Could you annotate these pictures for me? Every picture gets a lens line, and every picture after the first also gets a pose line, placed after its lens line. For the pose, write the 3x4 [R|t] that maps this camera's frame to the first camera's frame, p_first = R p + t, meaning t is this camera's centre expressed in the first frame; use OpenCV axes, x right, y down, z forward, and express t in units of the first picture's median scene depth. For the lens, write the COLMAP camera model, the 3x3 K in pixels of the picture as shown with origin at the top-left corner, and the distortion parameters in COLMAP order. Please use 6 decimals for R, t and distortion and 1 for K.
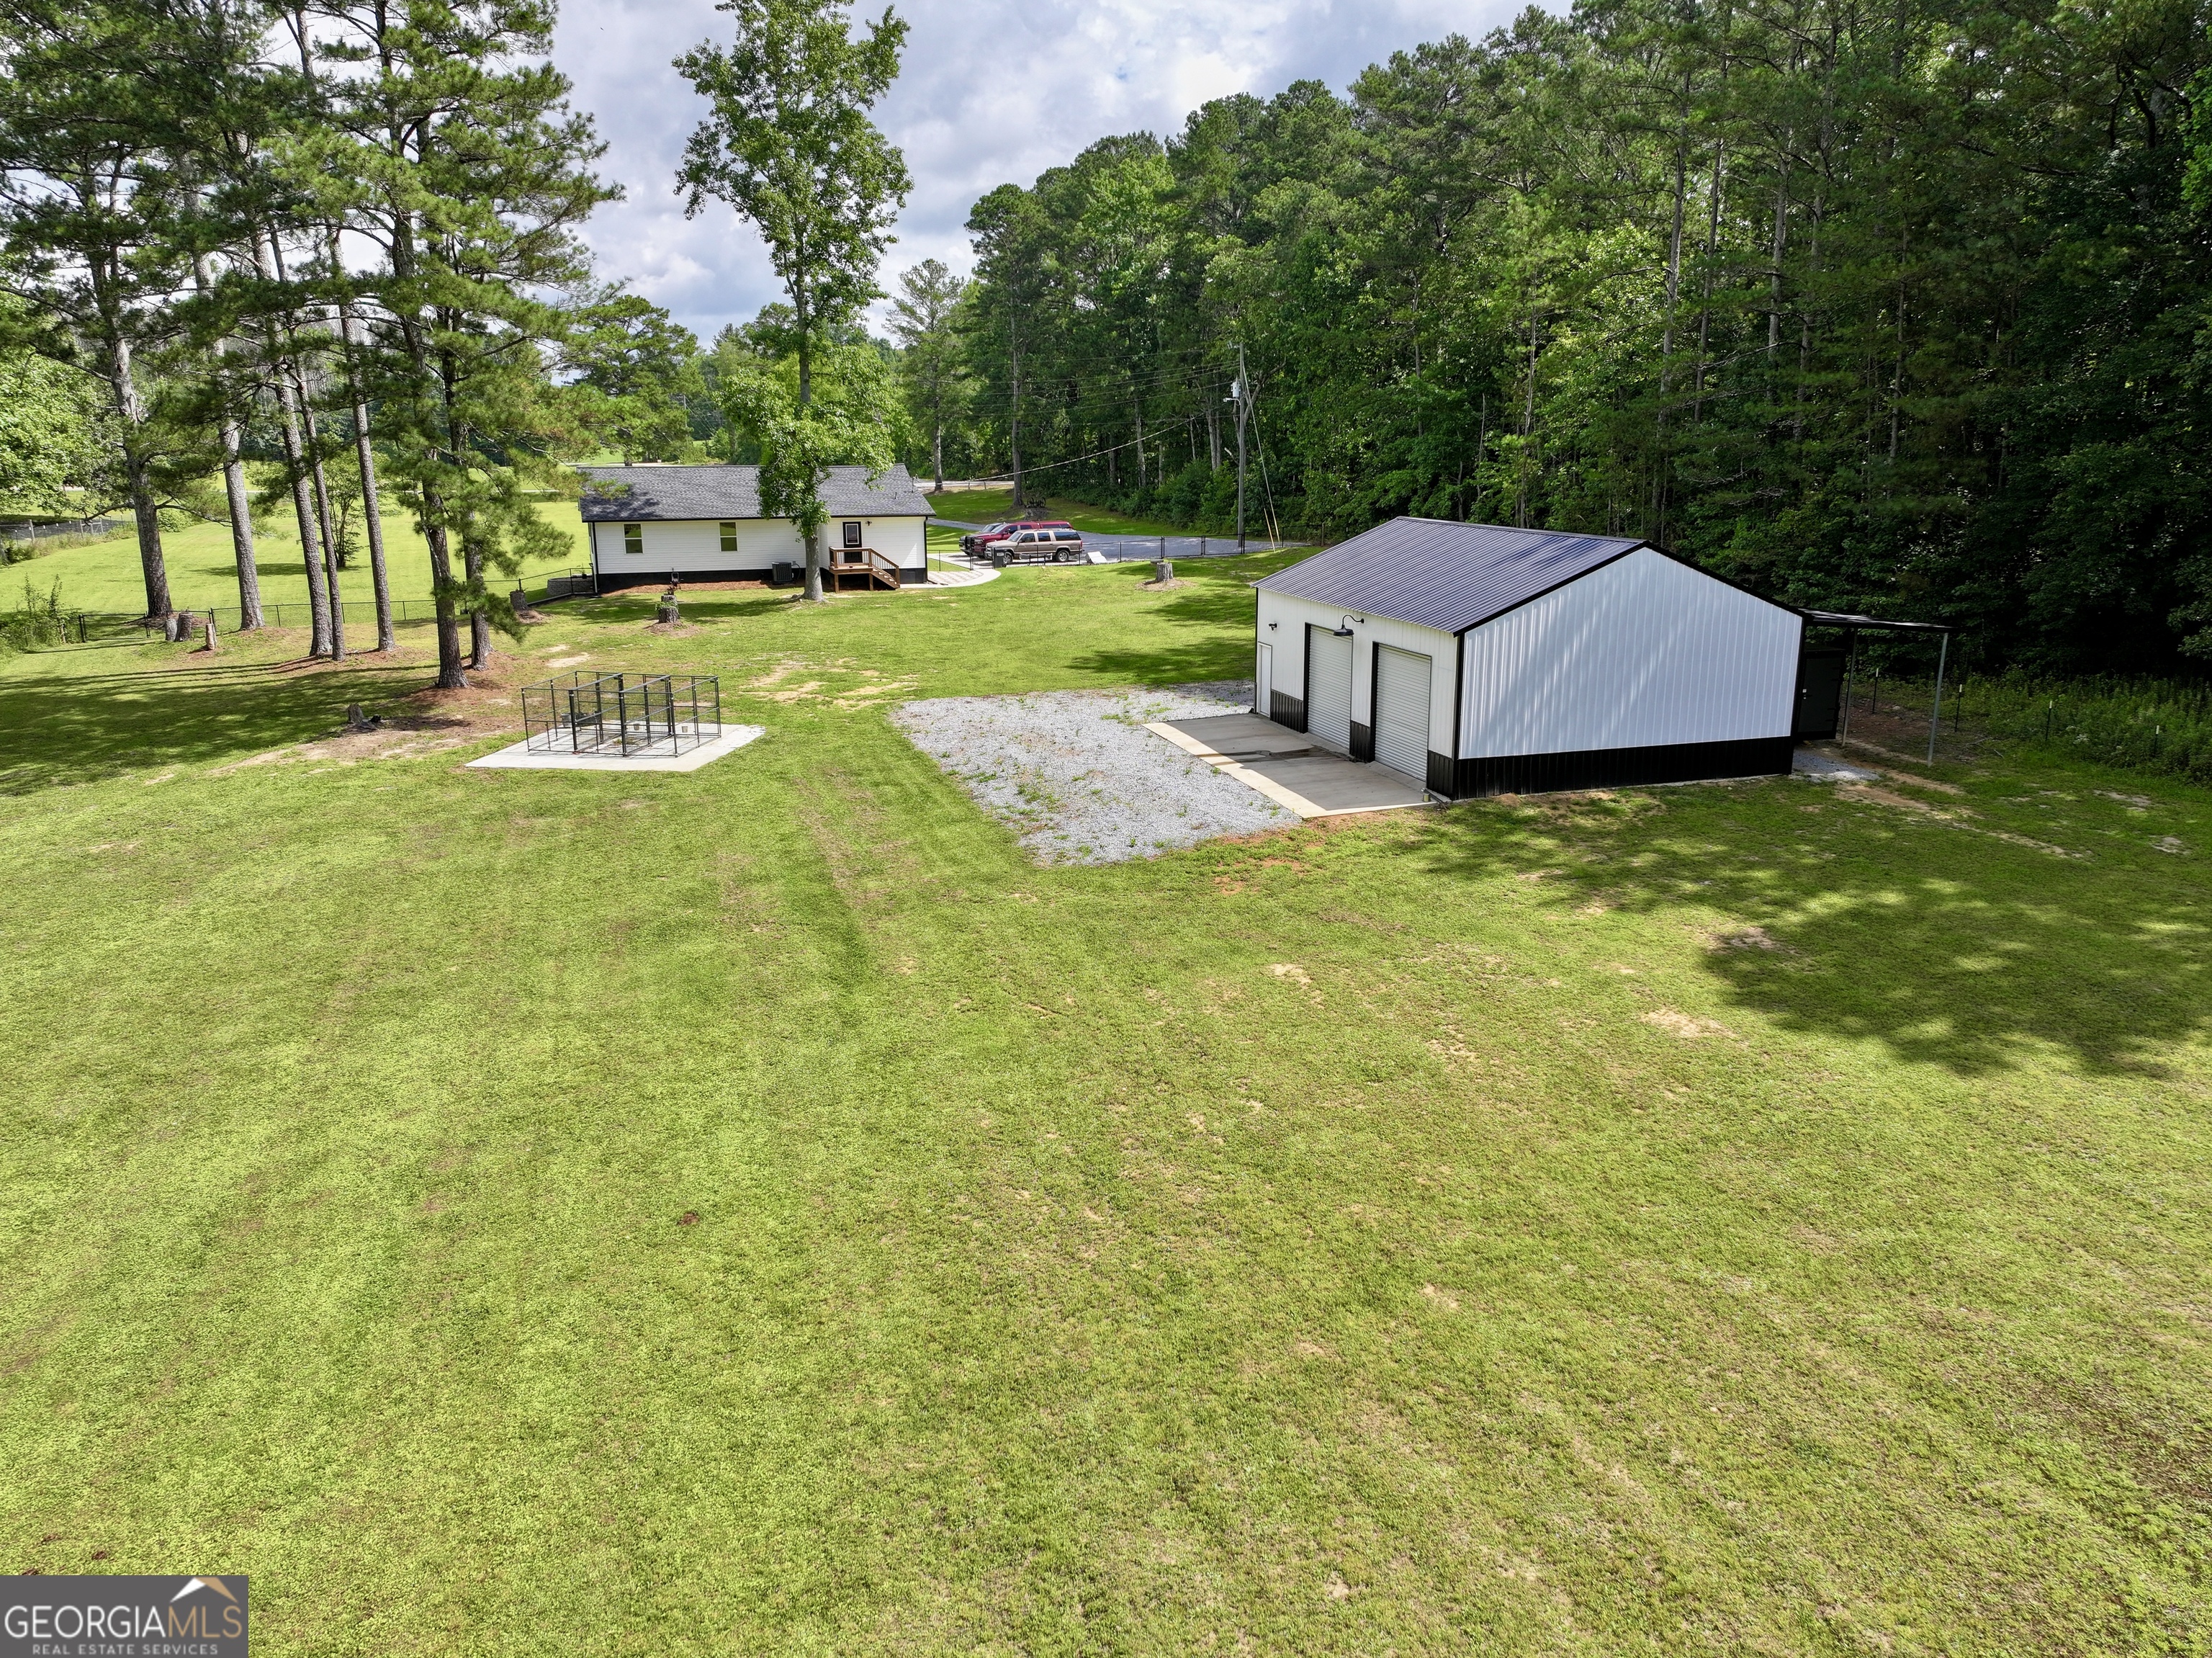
lens RADIAL K [[1564.0, 0, 1112.3], [0, 1564.0, 823.7], [0, 0, 1]] dist [0.003556, 0.014909]
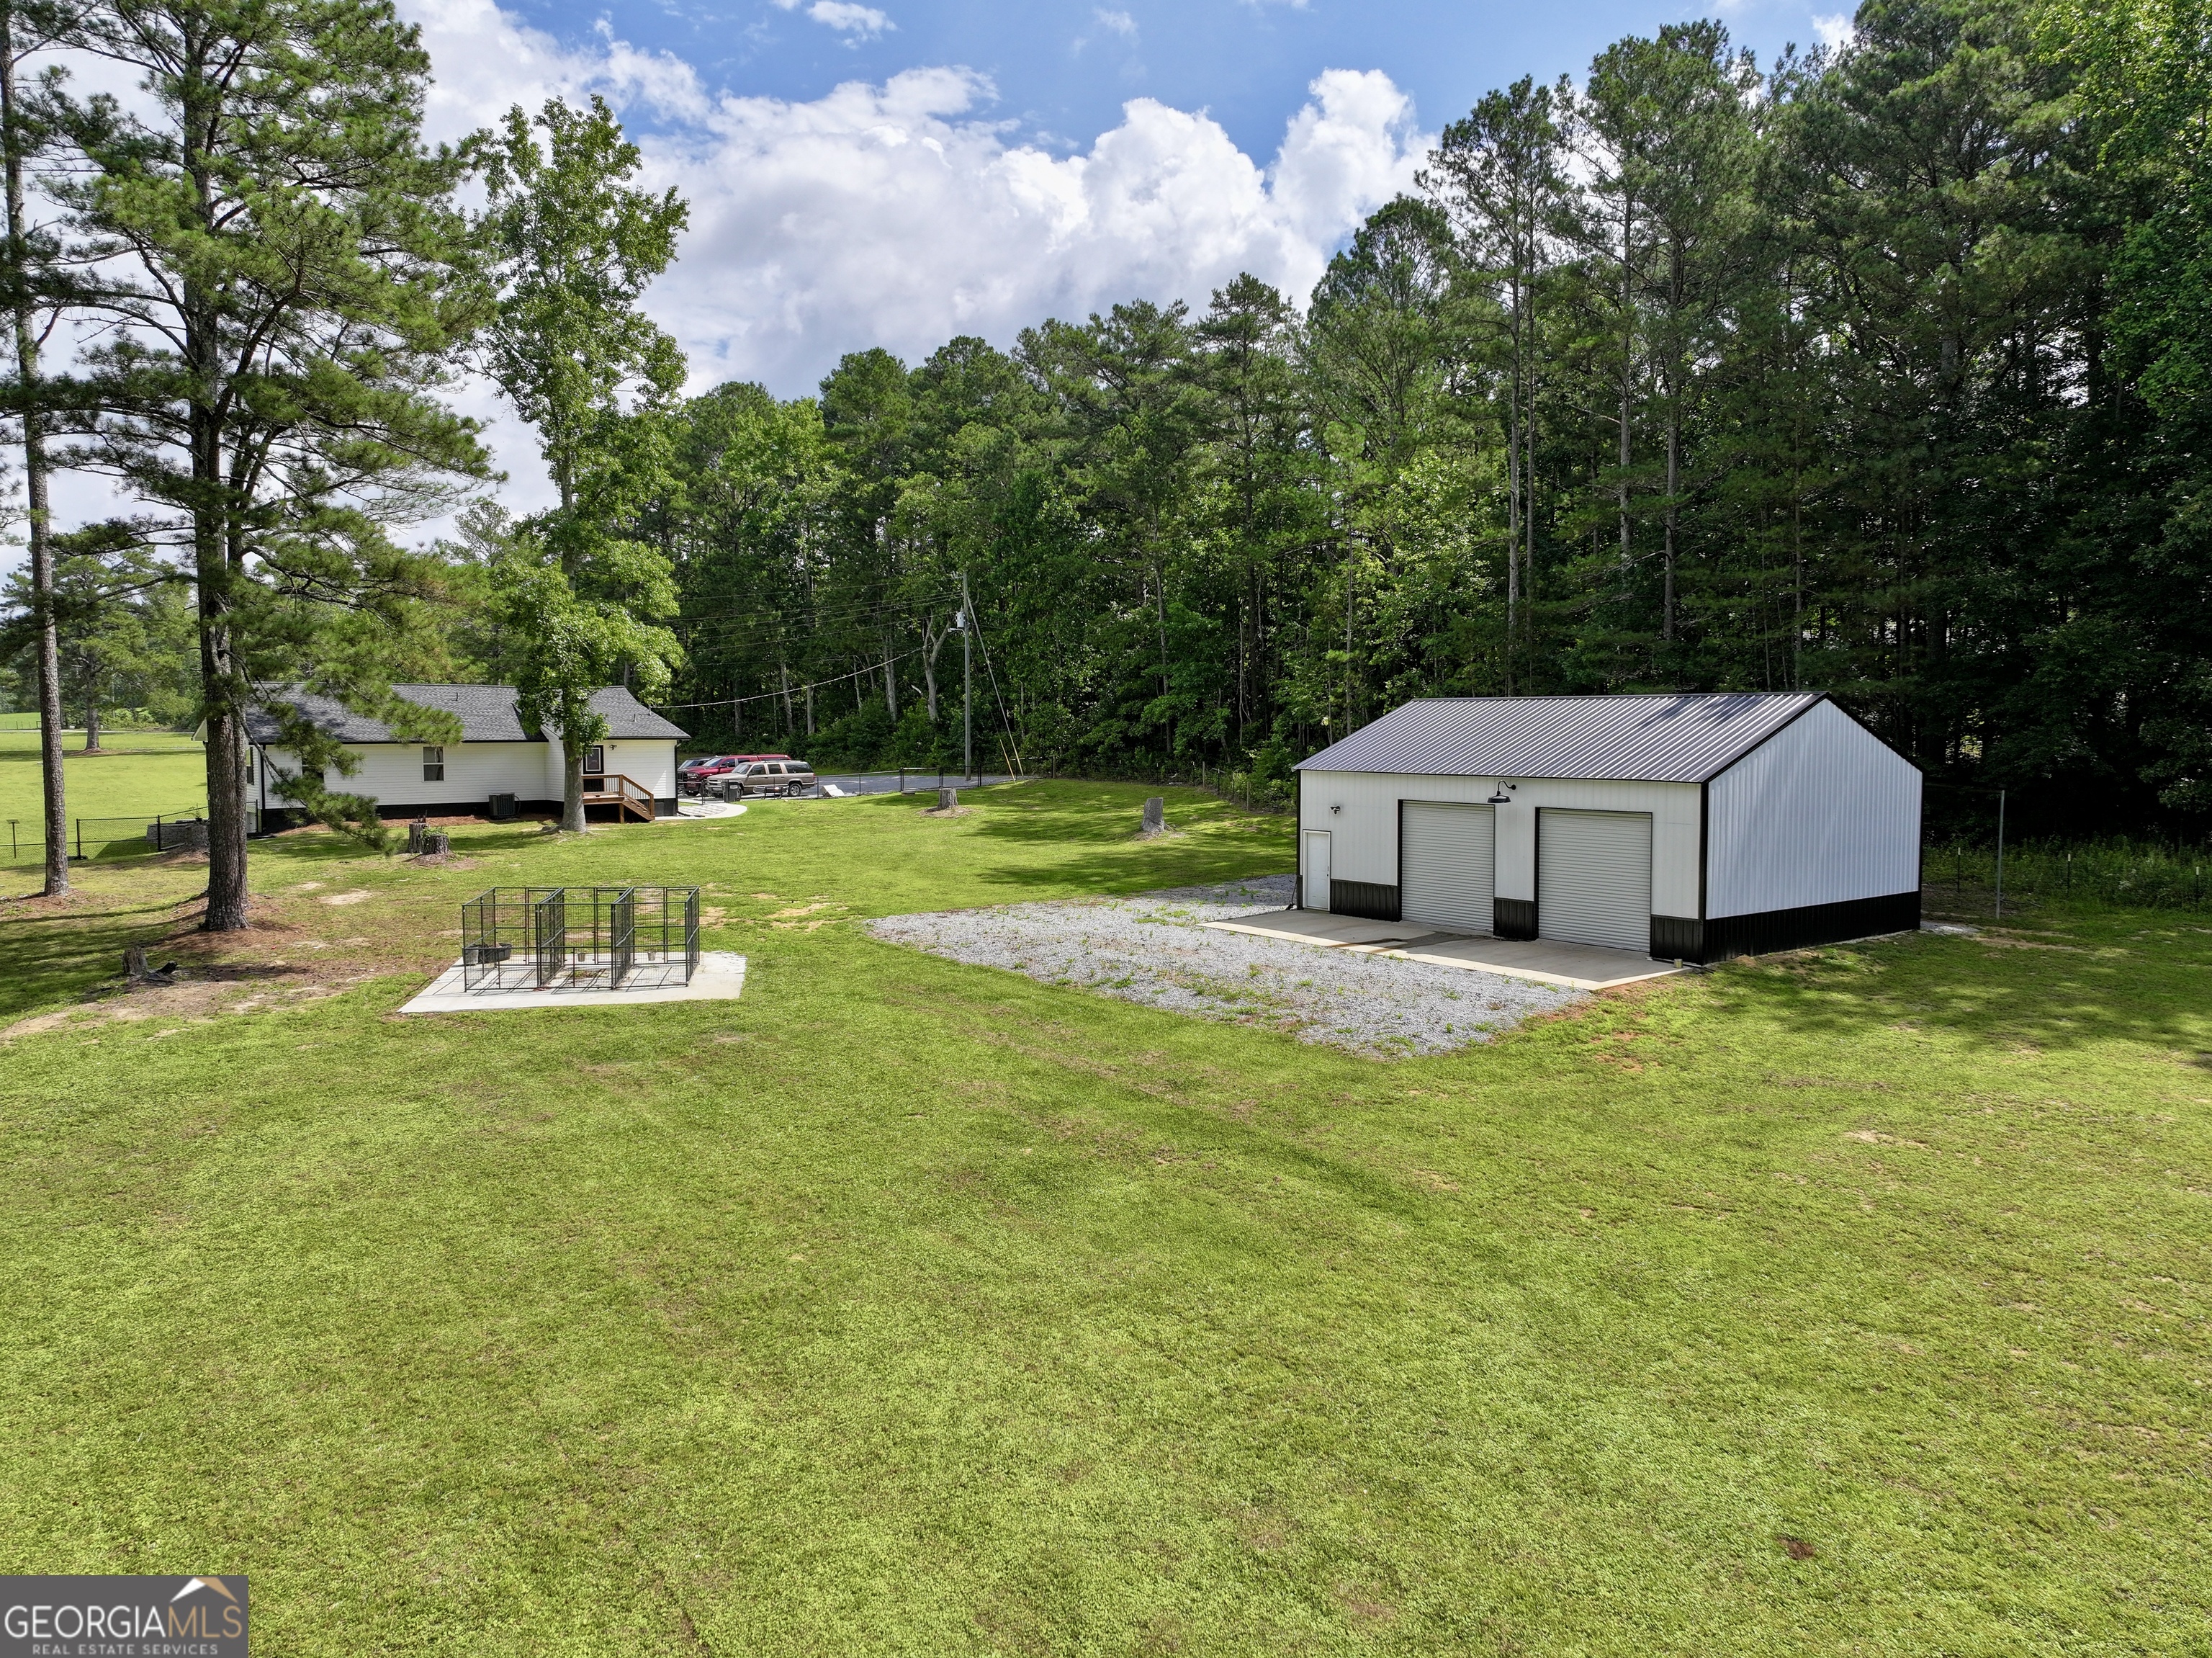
lens RADIAL K [[1564.0, 0, 1112.3], [0, 1564.0, 823.7], [0, 0, 1]] dist [0.003556, 0.014909]
pose [[0.938606, -0.020154, 0.344401, -0.333139], [0.080649, 0.983449, -0.162246, 0.019615], [-0.335431, 0.180061, 0.924697, 0.201842]]
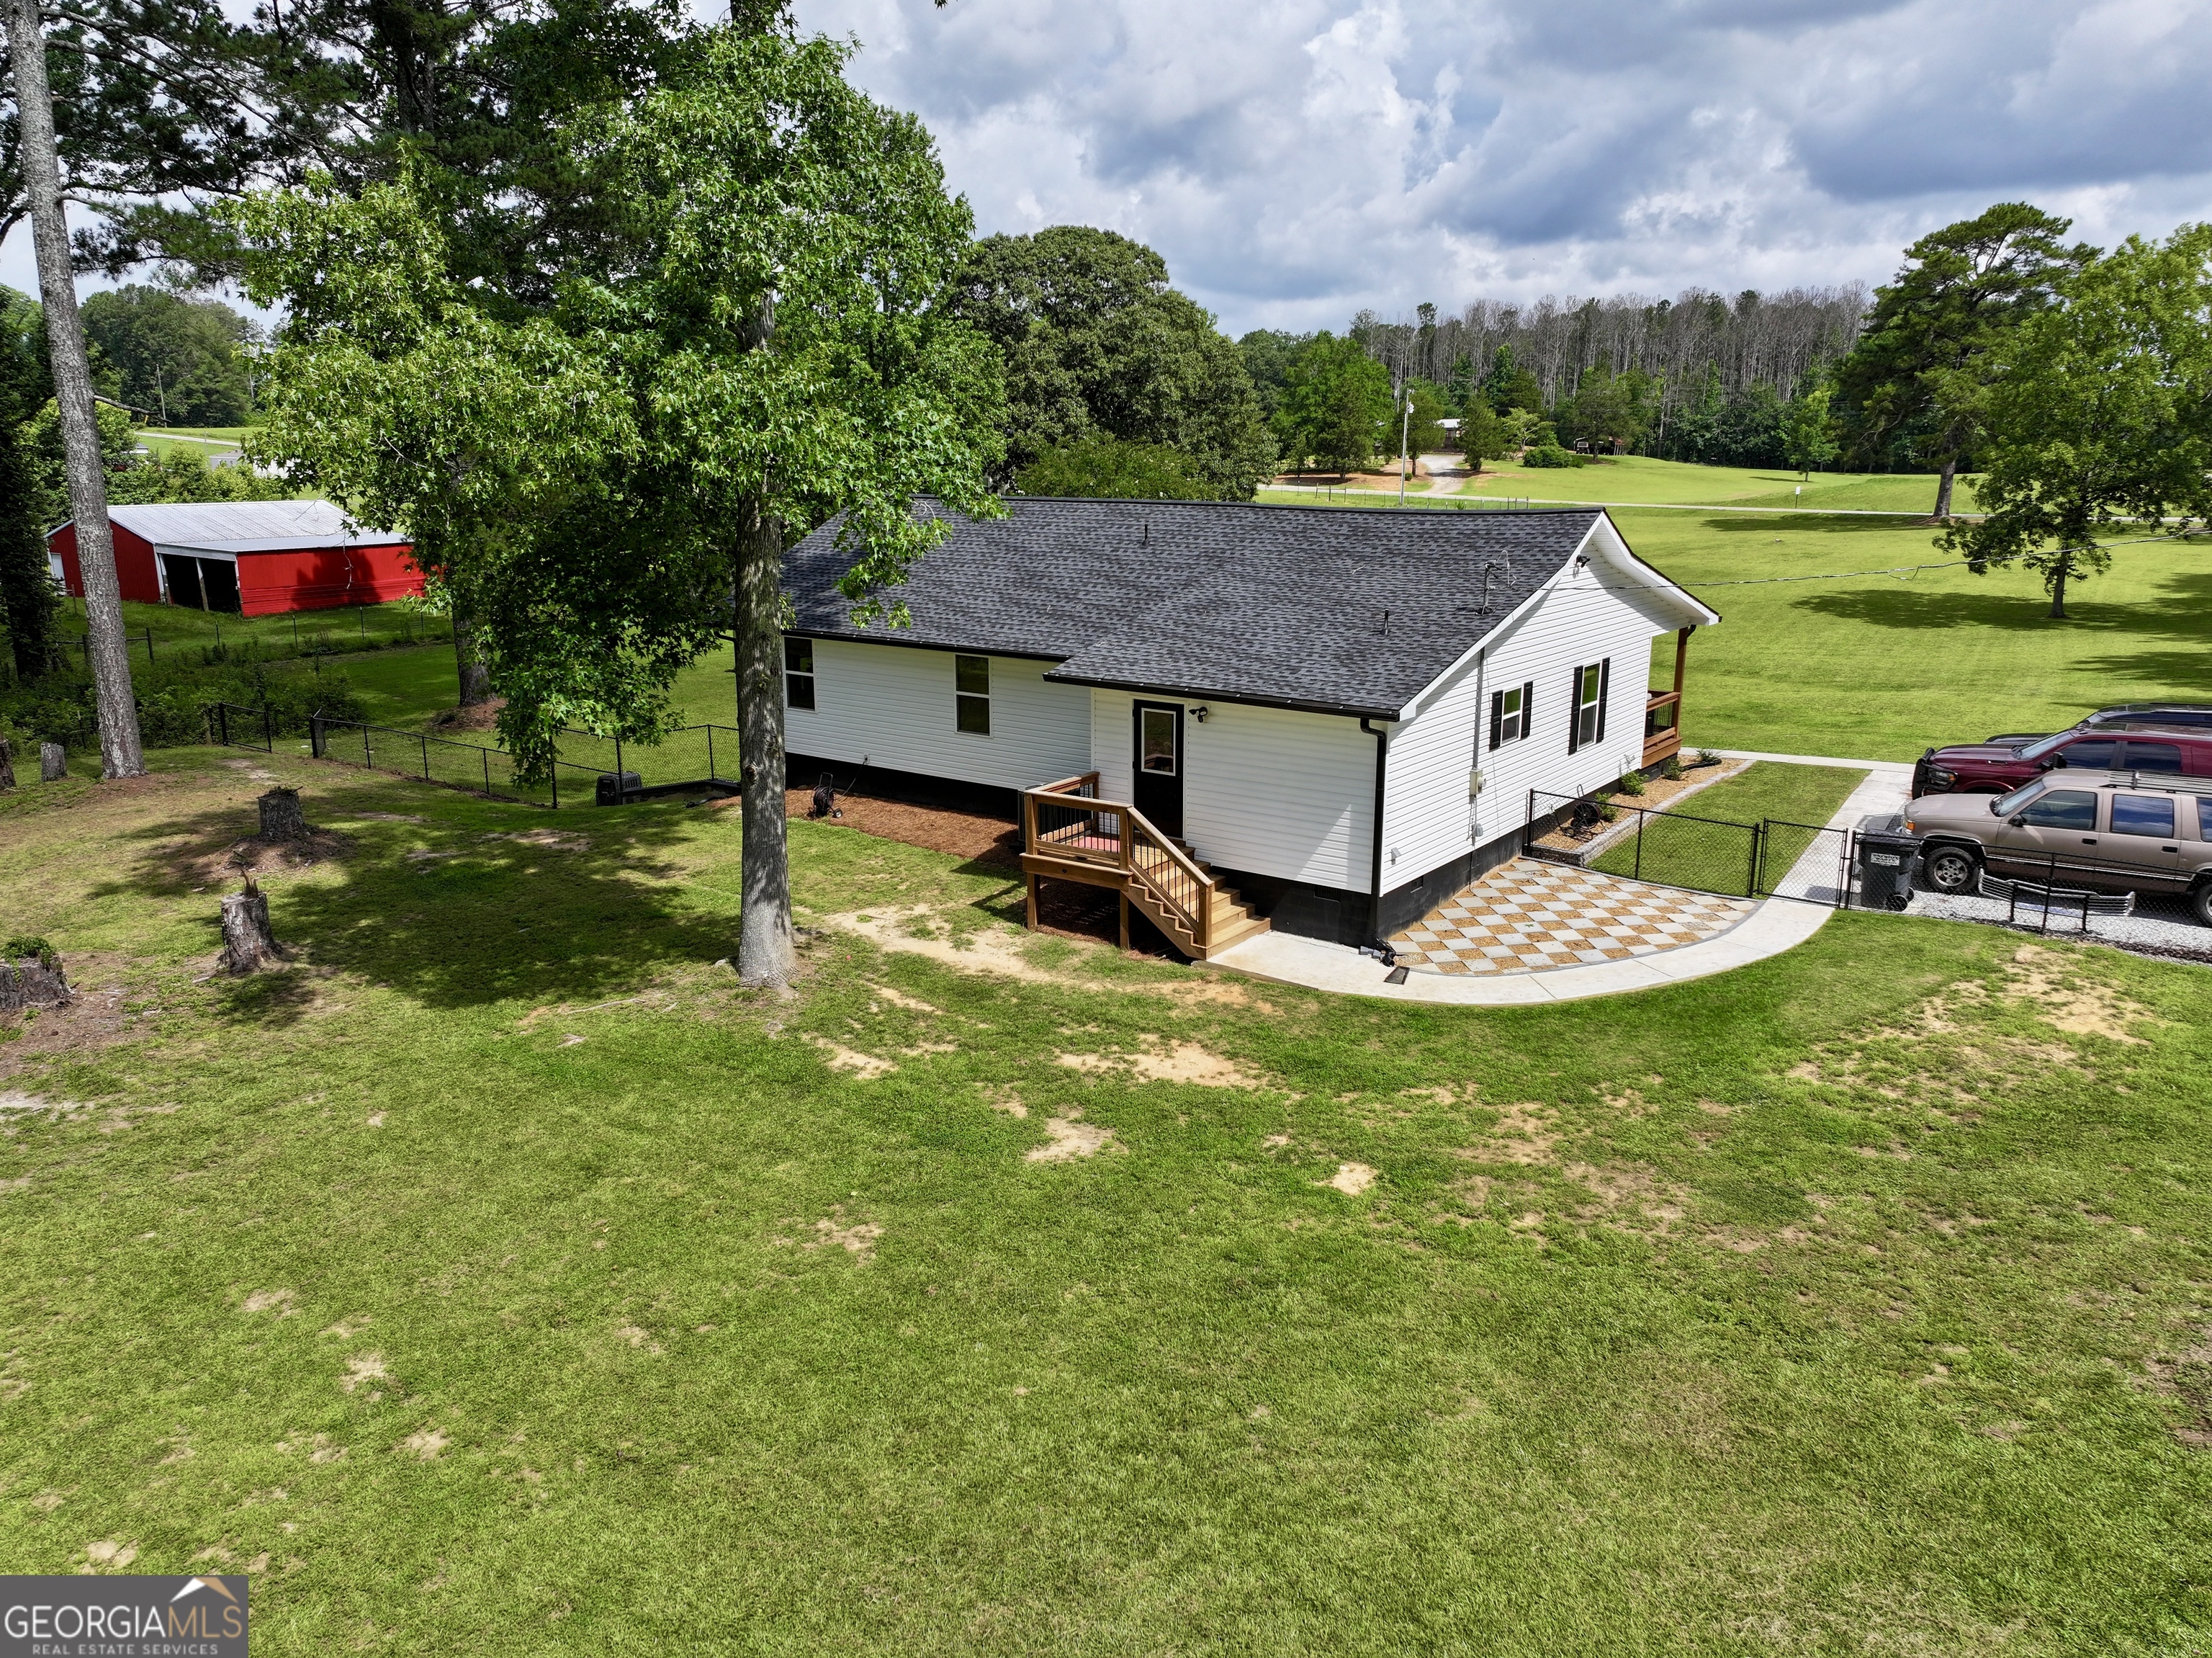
lens RADIAL K [[1564.0, 0, 1112.3], [0, 1564.0, 823.7], [0, 0, 1]] dist [0.003556, 0.014909]
pose [[0.574464, 0.191654, -0.795776, 0.111647], [-0.193466, 0.976447, 0.095506, -0.335090], [0.795338, 0.099091, 0.598013, 1.397500]]
